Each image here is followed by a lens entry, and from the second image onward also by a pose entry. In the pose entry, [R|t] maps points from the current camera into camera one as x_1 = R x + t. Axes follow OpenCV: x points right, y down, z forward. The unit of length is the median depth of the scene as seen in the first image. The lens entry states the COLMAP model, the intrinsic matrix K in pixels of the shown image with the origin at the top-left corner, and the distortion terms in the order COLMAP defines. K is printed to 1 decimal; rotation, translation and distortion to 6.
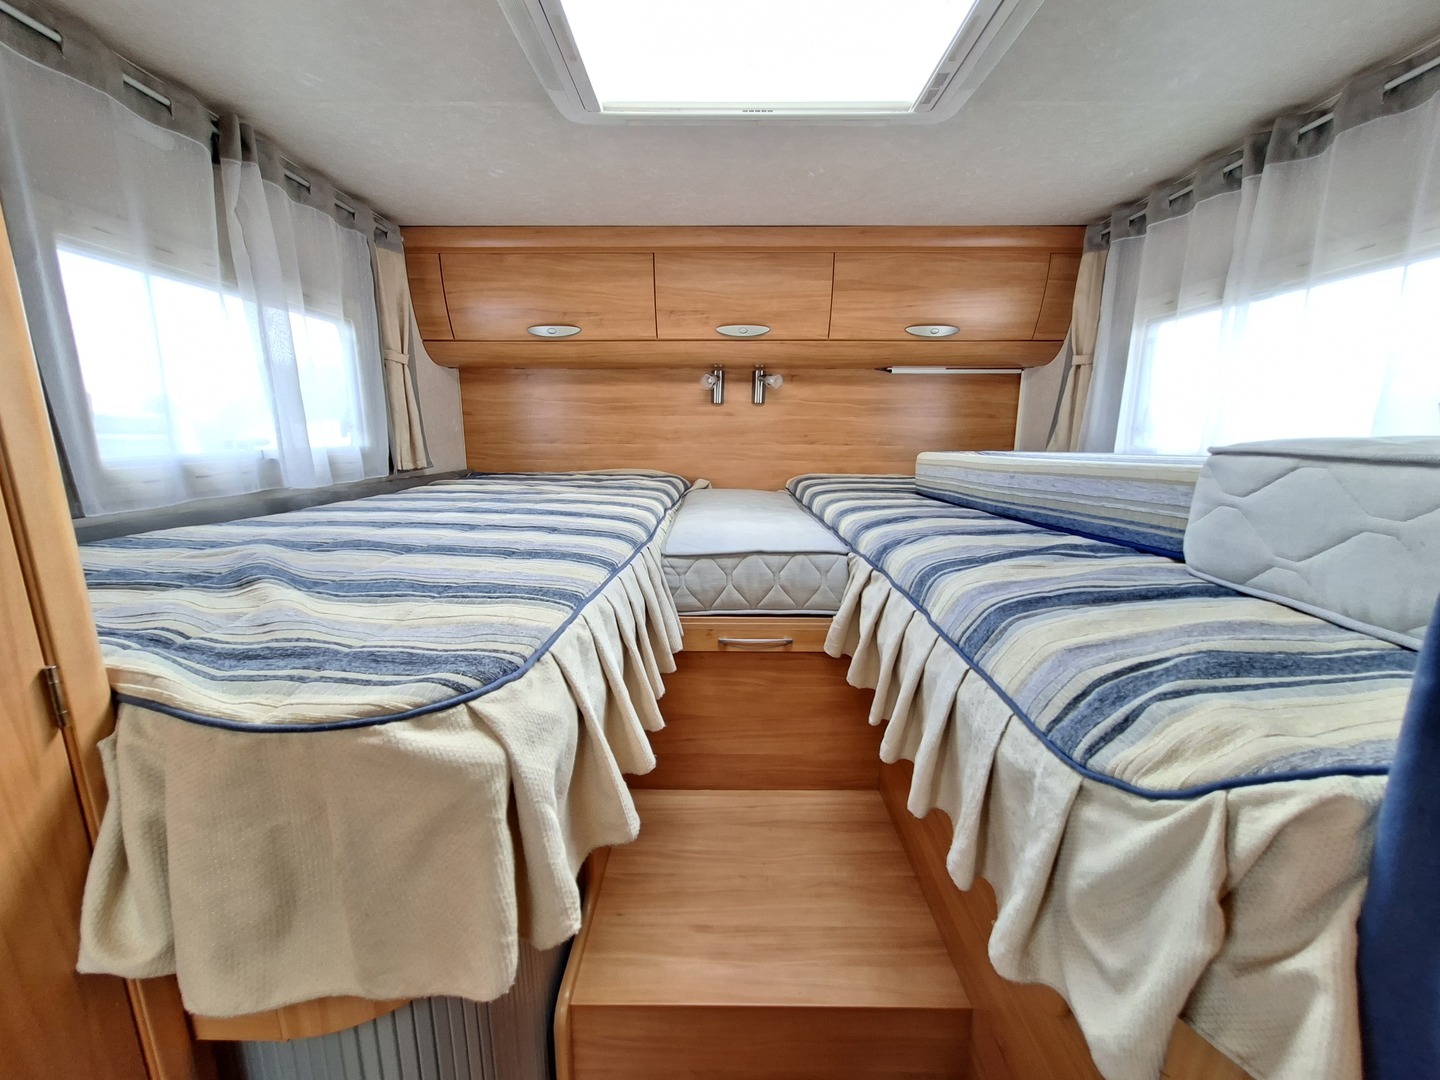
lens RADIAL K [[567.7, 0, 718.9], [0, 567.7, 547.3], [0, 0, 1]] dist [-0.001771, 0.001753]
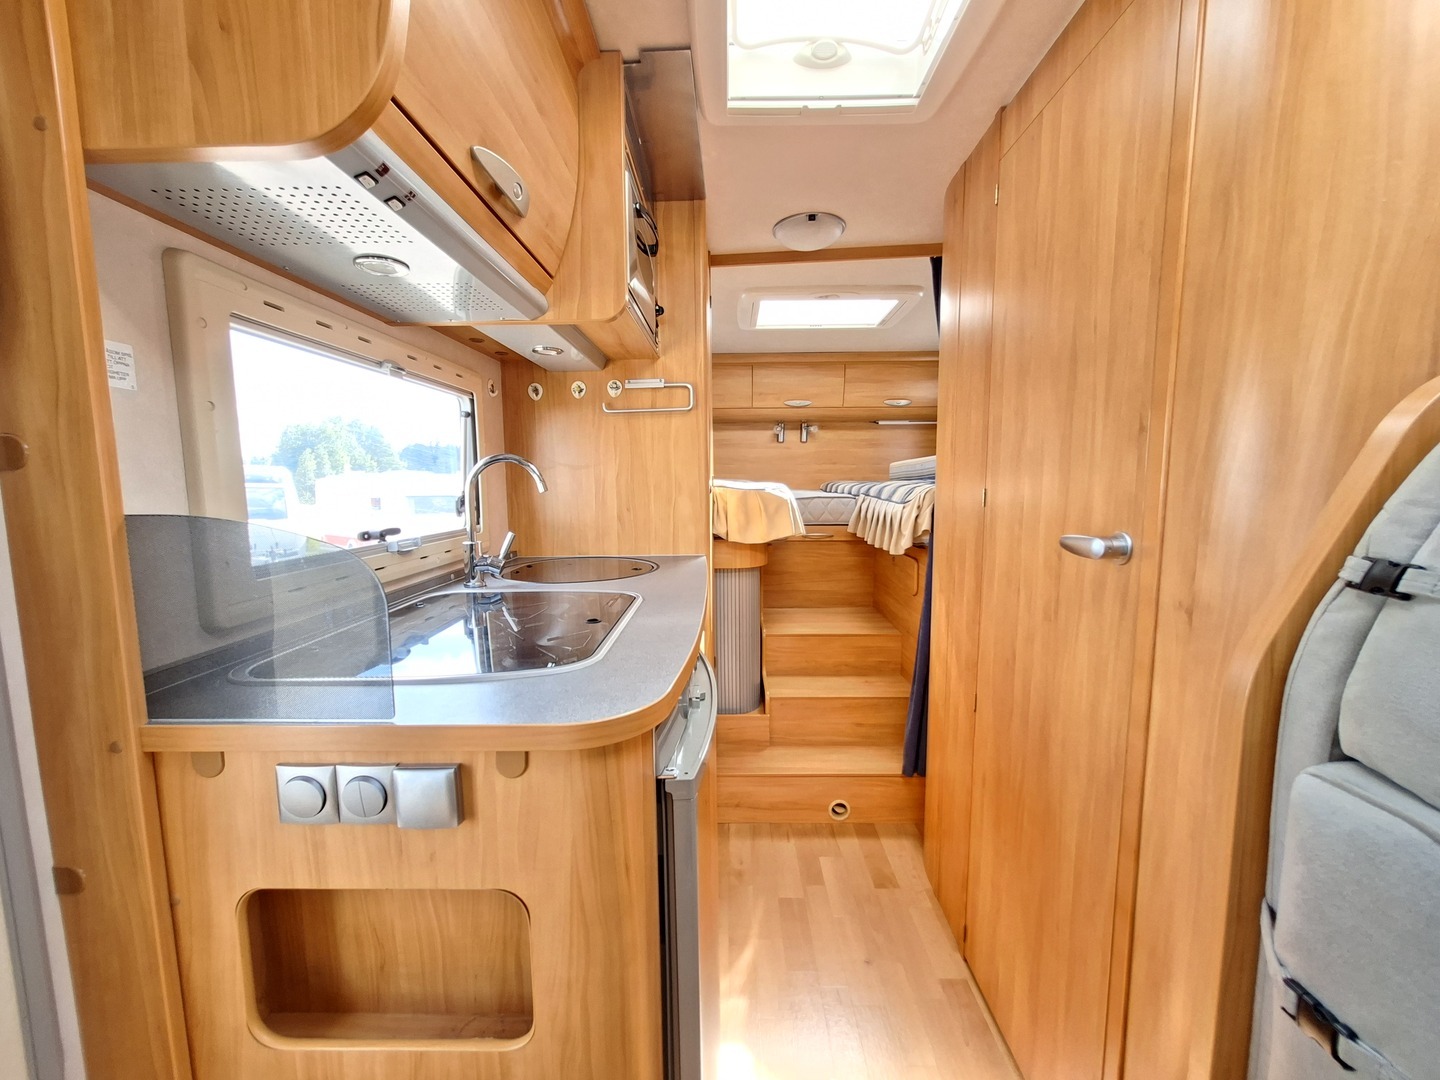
lens RADIAL K [[567.7, 0, 723.3], [0, 567.7, 540.5], [0, 0, 1]] dist [-0.001771, 0.001753]
pose [[0.999904, -0.008033, -0.011298, -0.187479], [0.006890, 0.995178, -0.097838, 0.258021], [0.012029, 0.097751, 0.995138, -0.840845]]
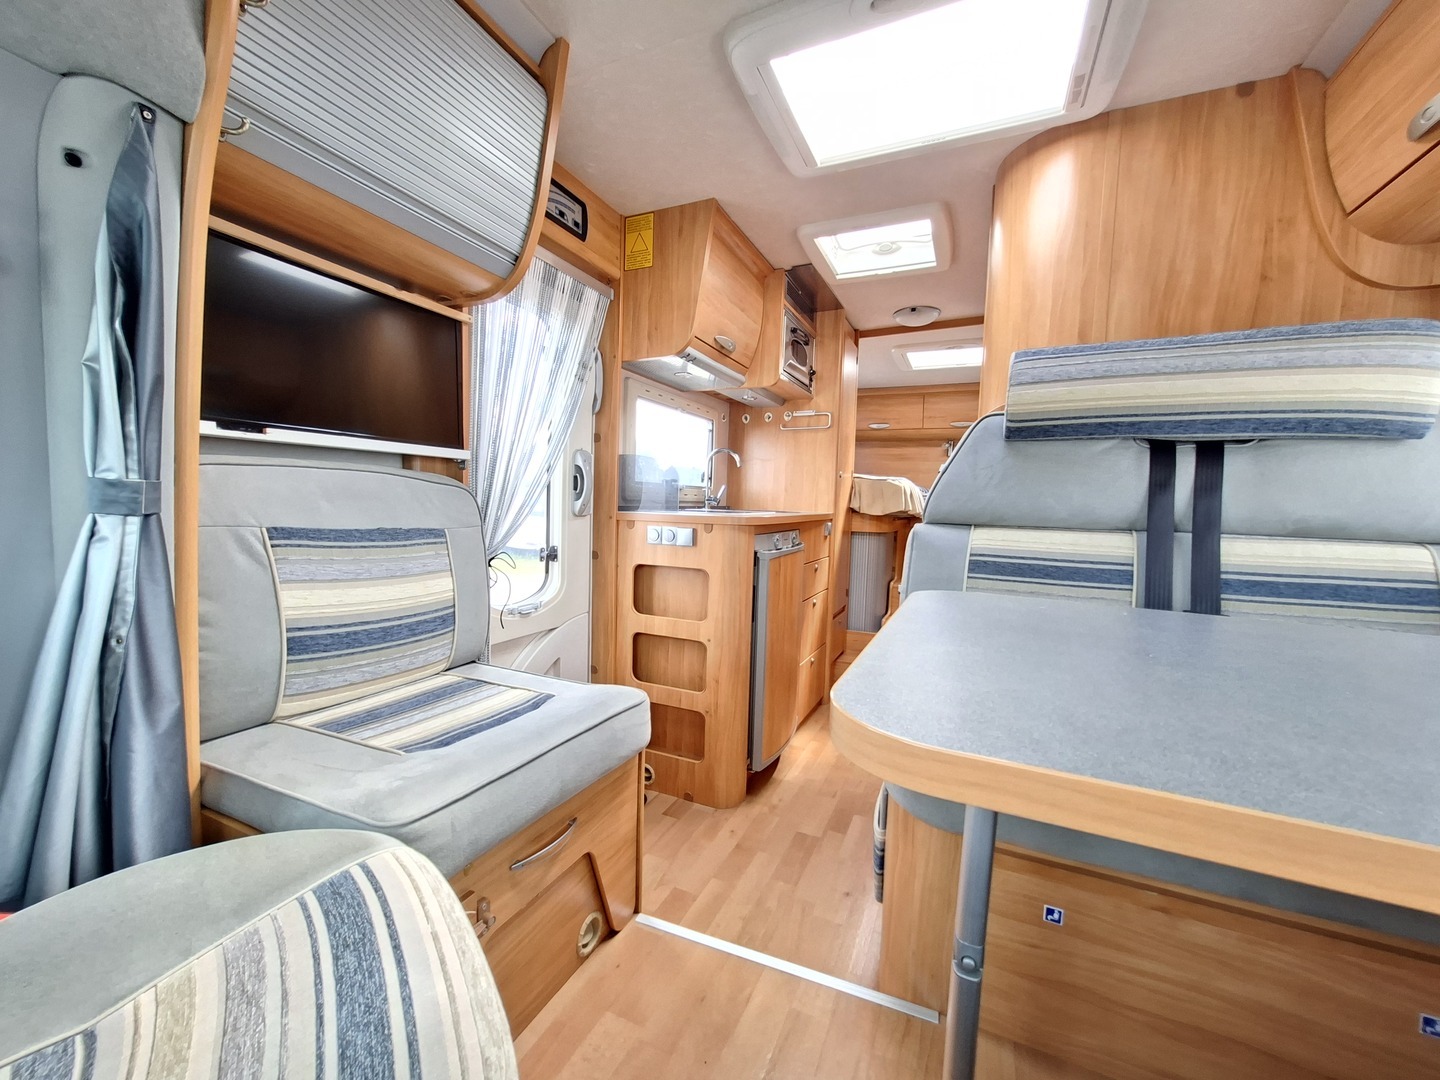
lens RADIAL K [[567.7, 0, 716.8], [0, 567.7, 539.8], [0, 0, 1]] dist [-0.001771, 0.001753]
pose [[0.908581, 0.056091, -0.413926, 0.116643], [-0.115018, 0.986231, -0.118824, 0.473390], [0.401562, 0.155570, 0.902522, -1.410153]]
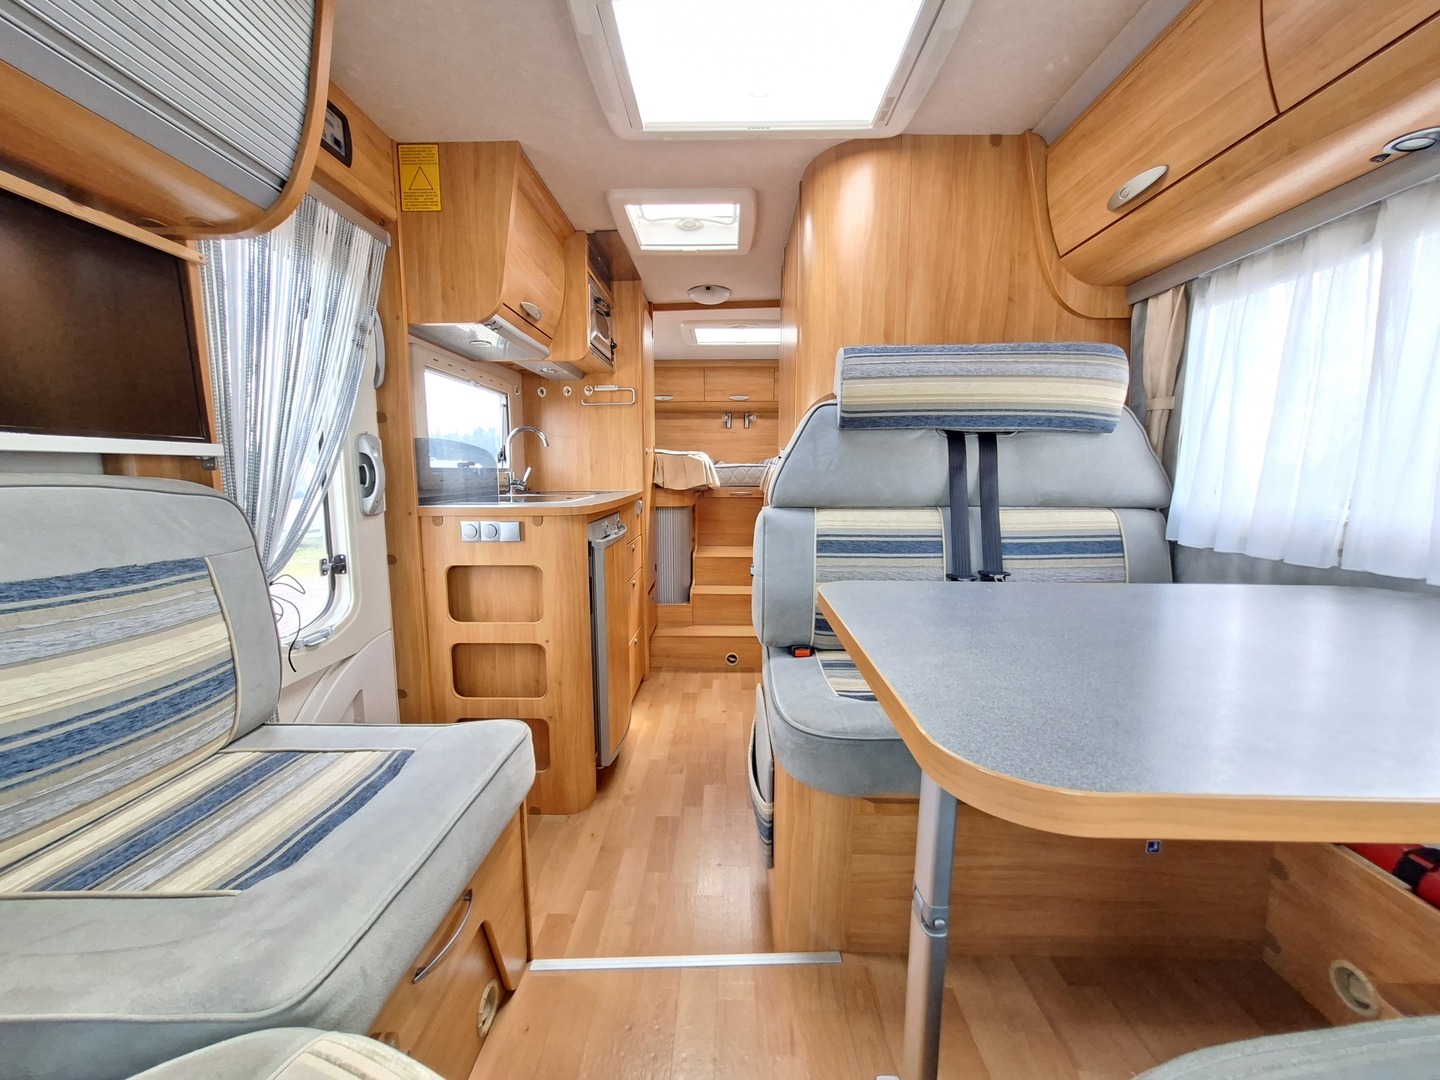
lens RADIAL K [[567.7, 0, 716.6], [0, 567.7, 540.0], [0, 0, 1]] dist [-0.001771, 0.001753]
pose [[0.999787, 0.001821, -0.020553, -0.004111], [-0.003545, 0.996446, -0.084162, 0.443370], [0.020327, 0.084217, 0.996240, -1.410504]]
